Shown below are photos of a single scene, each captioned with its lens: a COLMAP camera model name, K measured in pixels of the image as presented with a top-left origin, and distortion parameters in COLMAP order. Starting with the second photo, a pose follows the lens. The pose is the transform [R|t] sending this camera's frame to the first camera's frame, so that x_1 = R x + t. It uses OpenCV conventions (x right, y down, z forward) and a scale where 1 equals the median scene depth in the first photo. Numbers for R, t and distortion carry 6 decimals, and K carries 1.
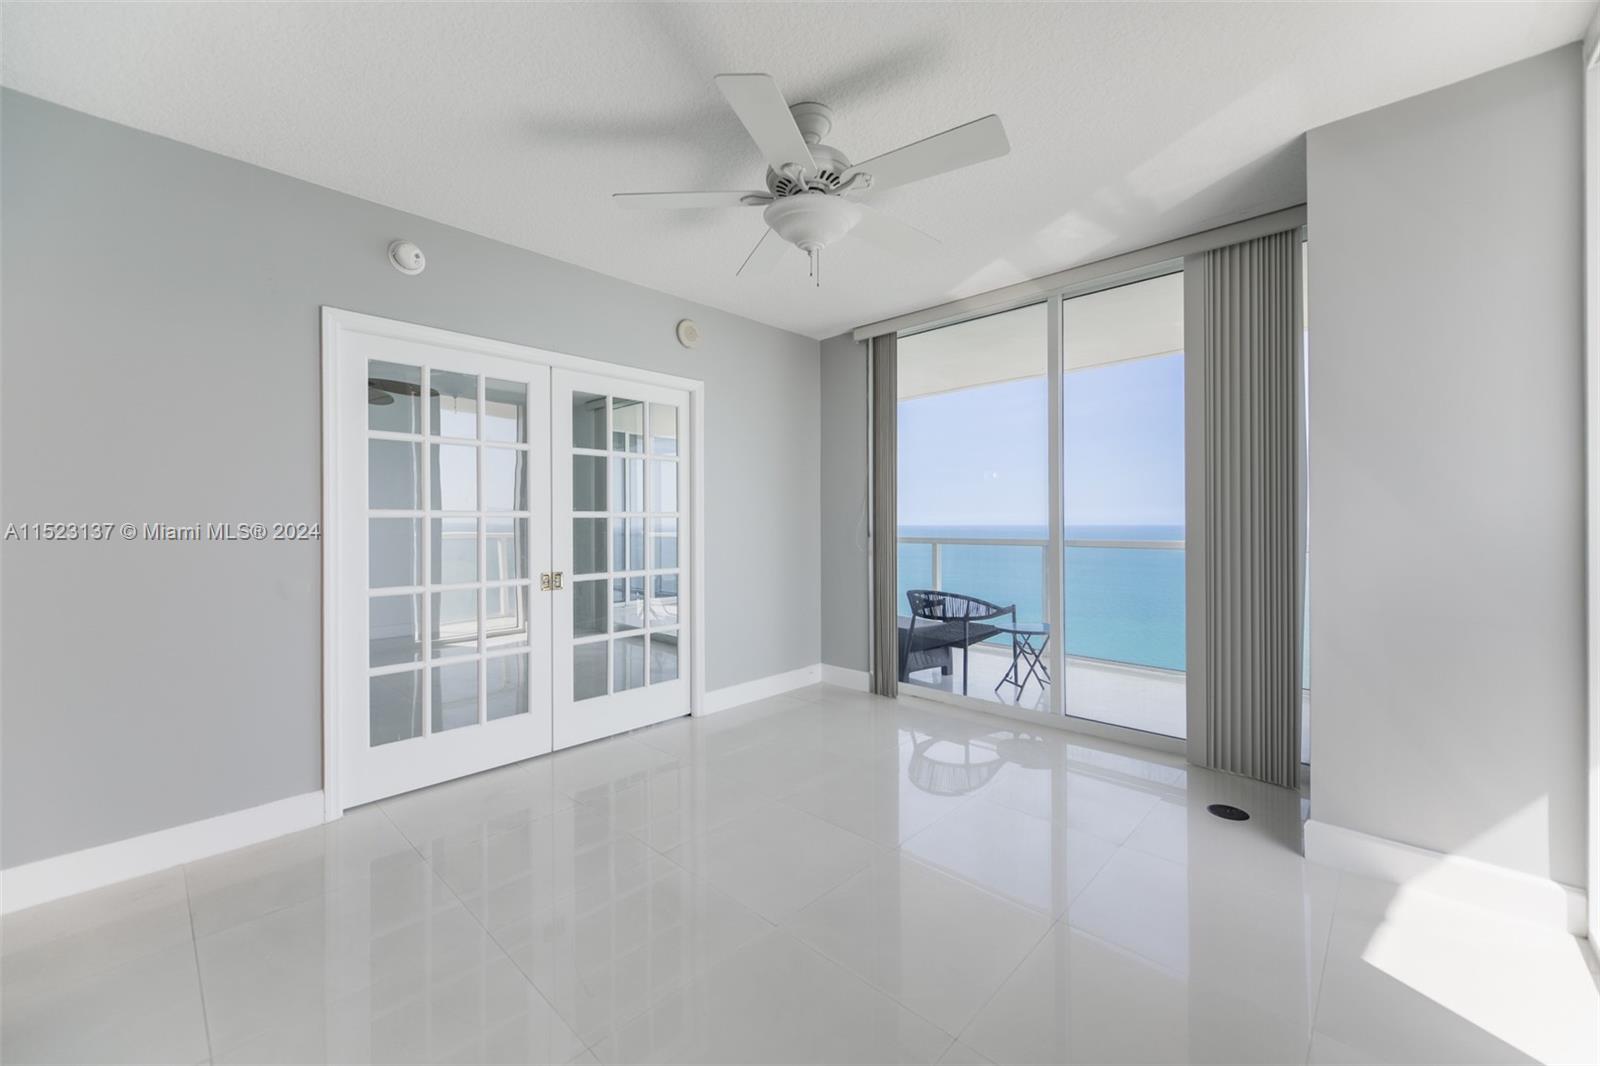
lens RADIAL K [[632.0, 0, 799.9], [0, 632.0, 522.4], [0, 0, 1]] dist [0.017373, 0.000448]
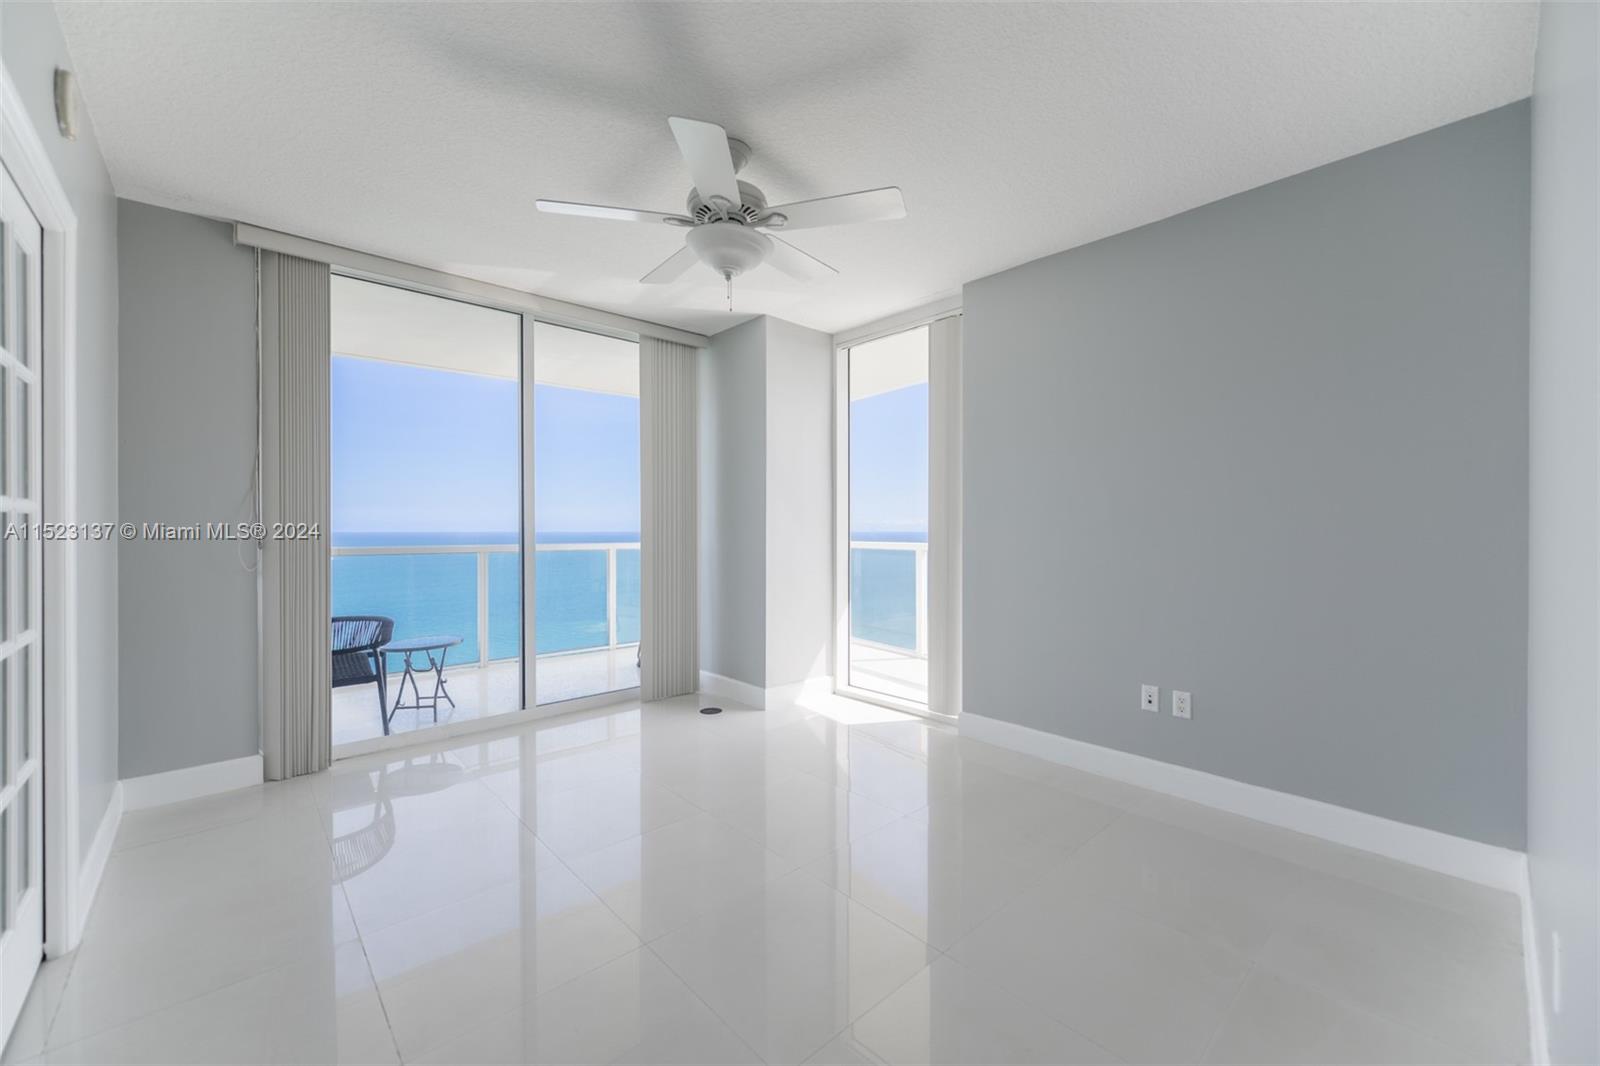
lens RADIAL K [[634.2, 0, 804.0], [0, 634.2, 531.6], [0, 0, 1]] dist [0.013414, -0.000050]
pose [[0.069306, -0.004693, 0.997584, -0.669972], [-0.002494, 0.999985, 0.004877, 0.000004], [-0.997592, -0.002826, 0.069293, 0.502620]]
